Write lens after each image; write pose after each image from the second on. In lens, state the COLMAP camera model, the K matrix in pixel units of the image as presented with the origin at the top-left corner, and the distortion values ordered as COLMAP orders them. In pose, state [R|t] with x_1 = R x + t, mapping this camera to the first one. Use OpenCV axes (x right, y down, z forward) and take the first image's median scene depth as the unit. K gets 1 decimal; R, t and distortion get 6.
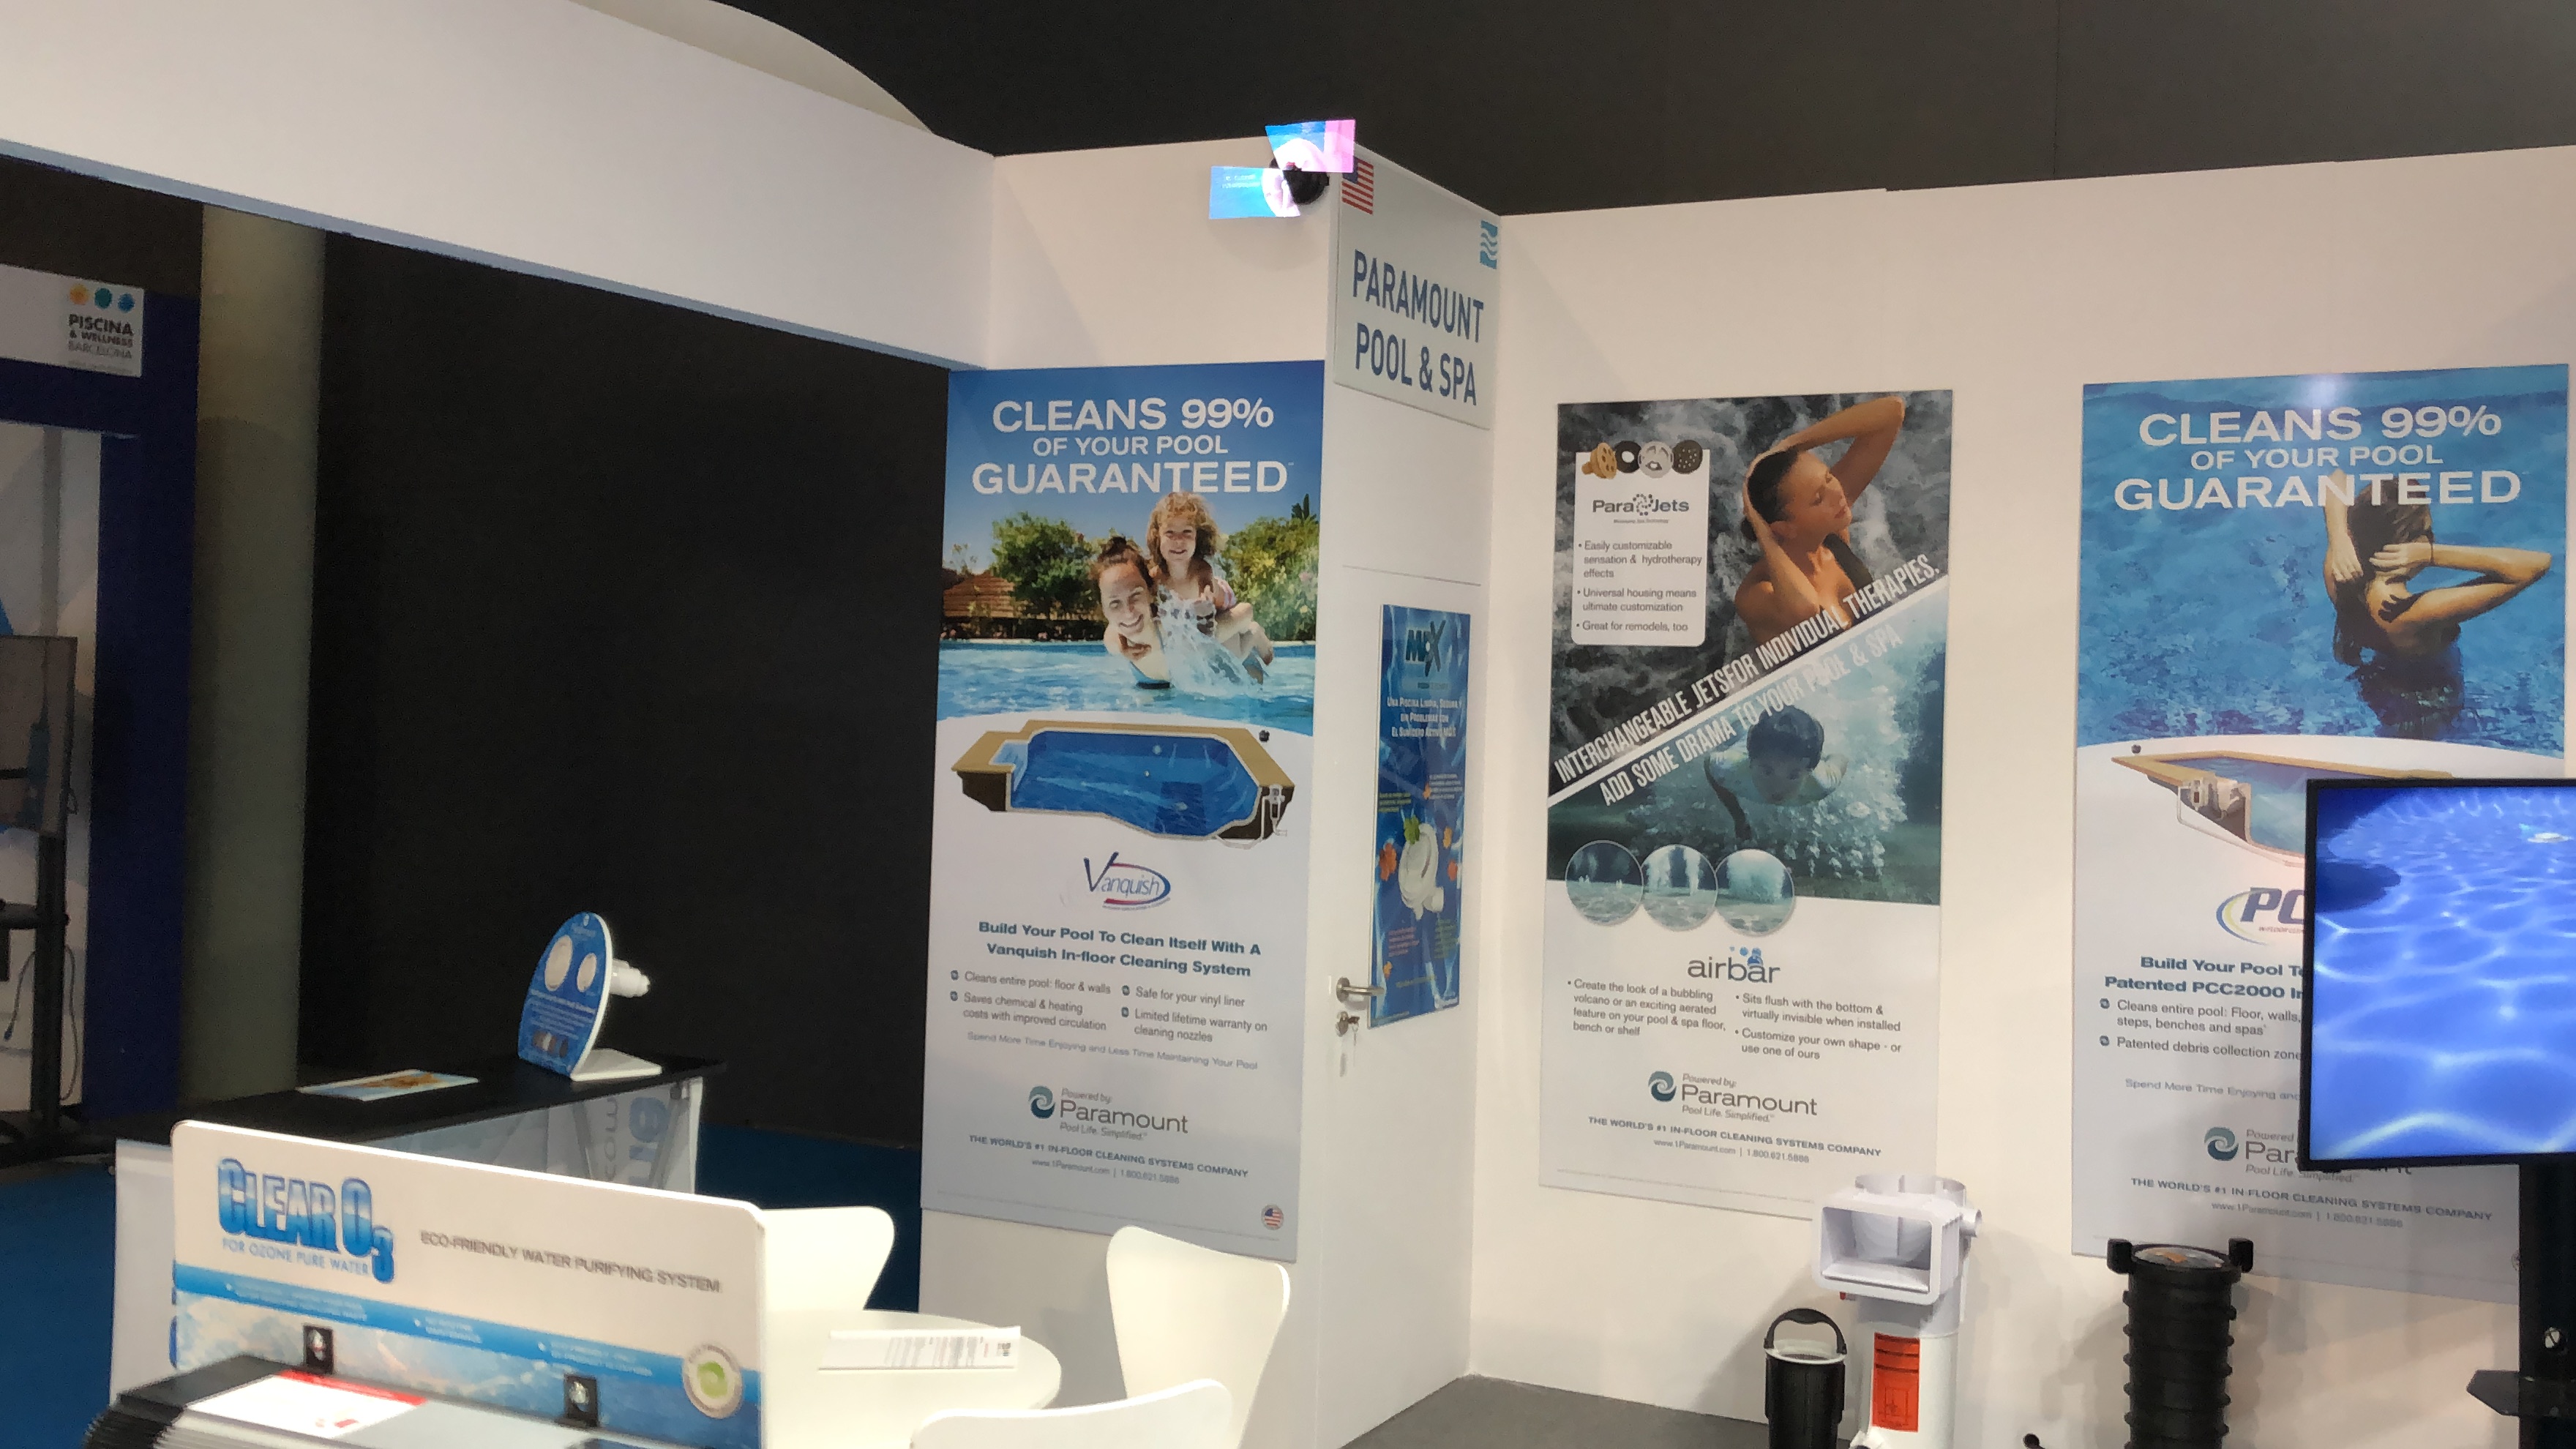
lens RADIAL K [[2391.8, 0, 1346.2], [0, 2391.8, 668.6], [0, 0, 1]] dist [0.133785, -0.380920]
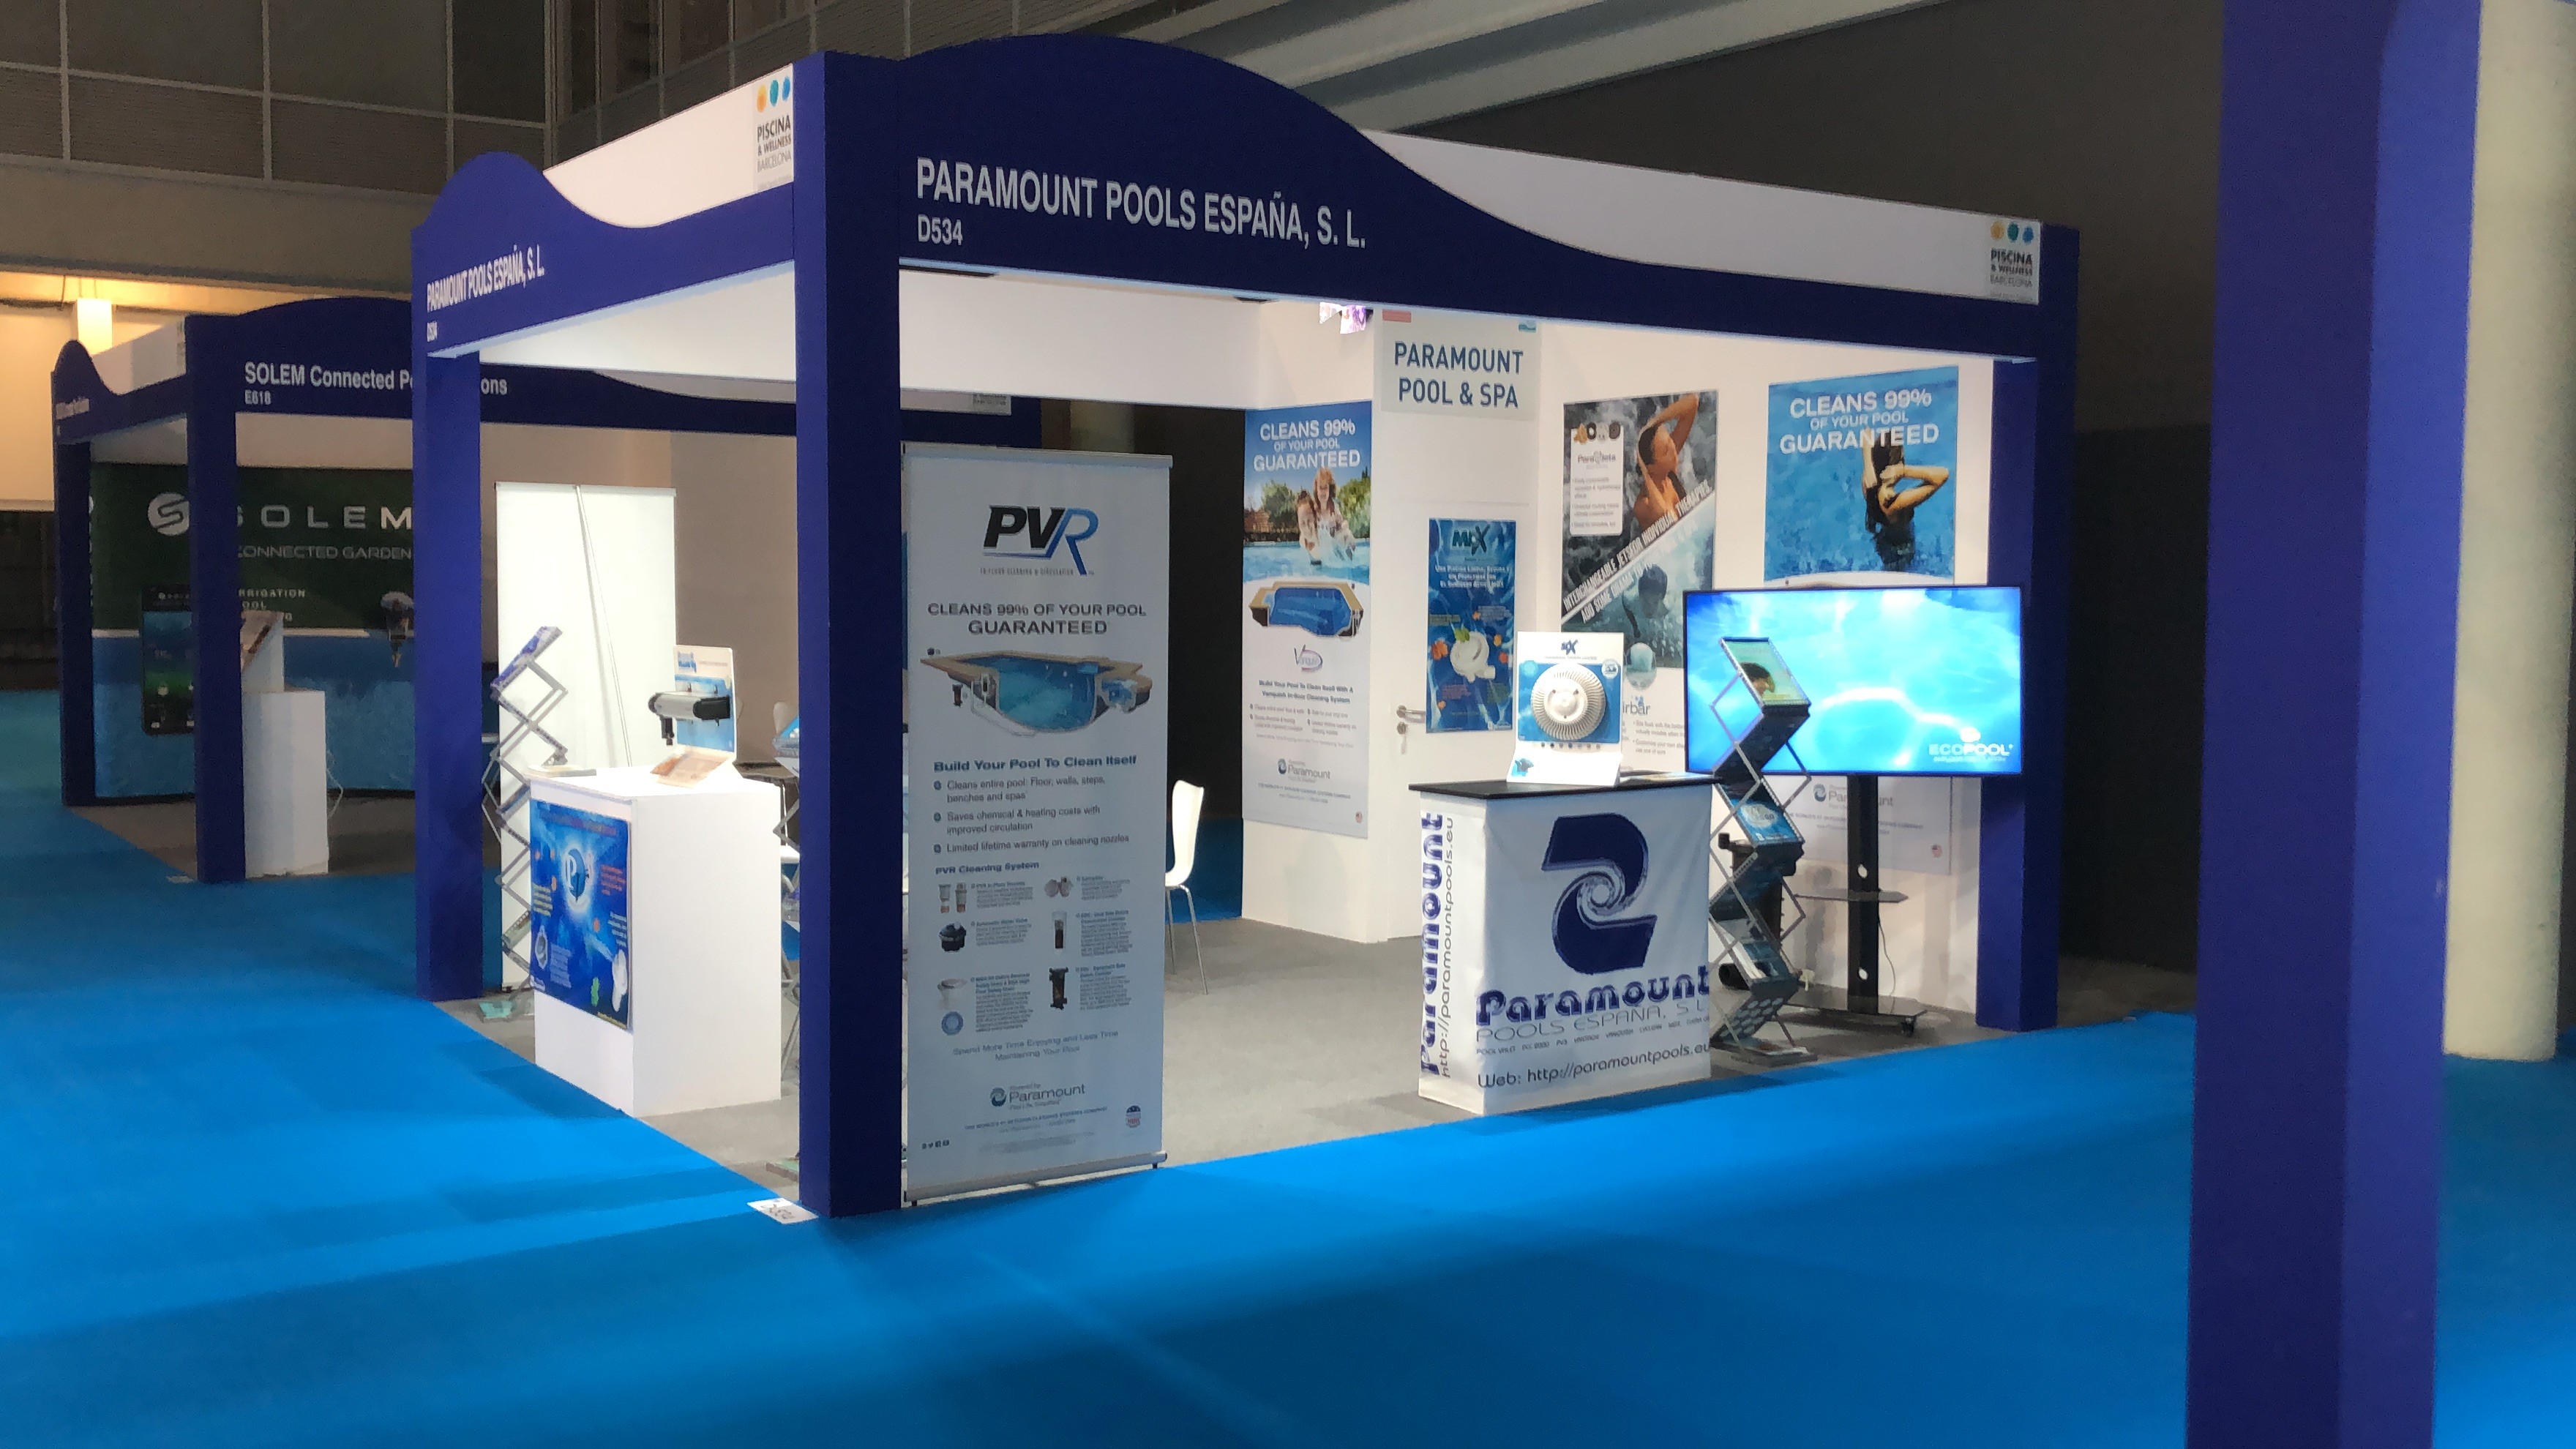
lens RADIAL K [[2383.6, 0, 1305.8], [0, 2383.6, 696.1], [0, 0, 1]] dist [0.128884, -0.409191]
pose [[0.877383, 0.000324, -0.479791, 0.866872], [0.023530, 0.998767, 0.043703, 0.030831], [0.479214, -0.049634, 0.876294, -0.772791]]
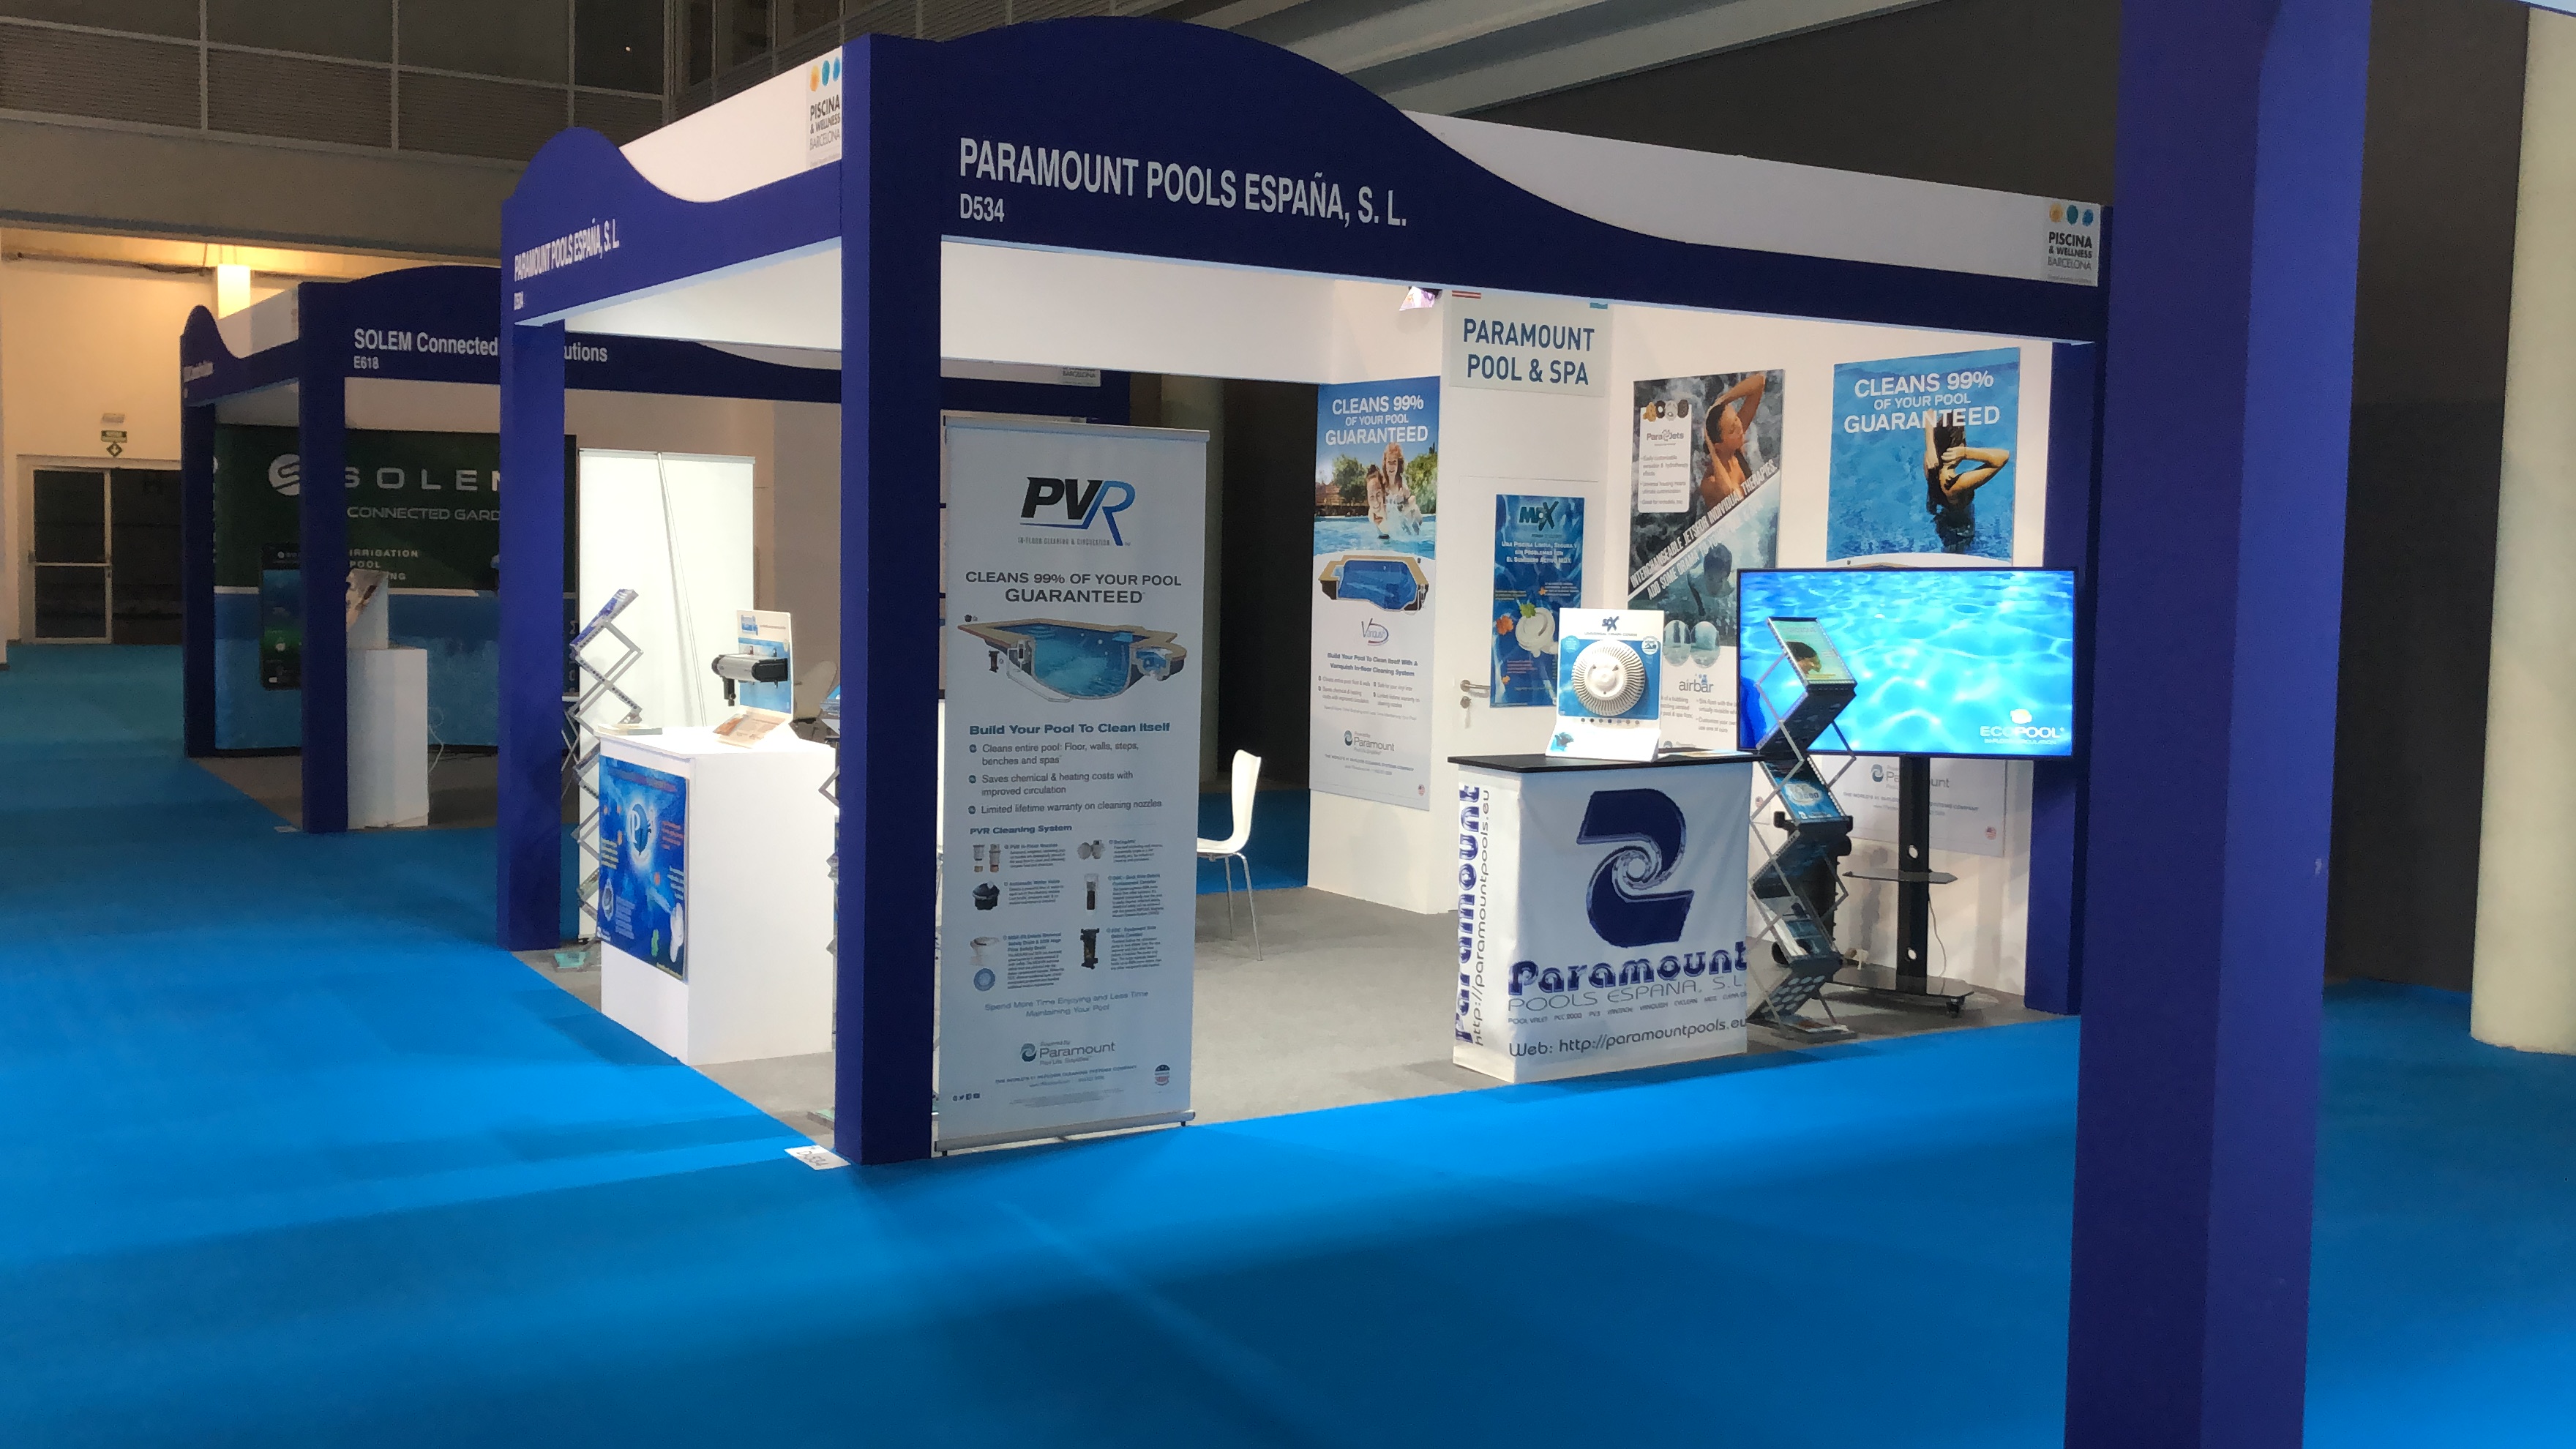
lens RADIAL K [[2389.8, 0, 1311.4], [0, 2389.8, 682.8], [0, 0, 1]] dist [0.129688, -0.459162]
pose [[0.853248, 0.016779, -0.521235, 0.919393], [0.009824, 0.998788, 0.048233, 0.031924], [0.521413, -0.046275, 0.852049, -0.773269]]
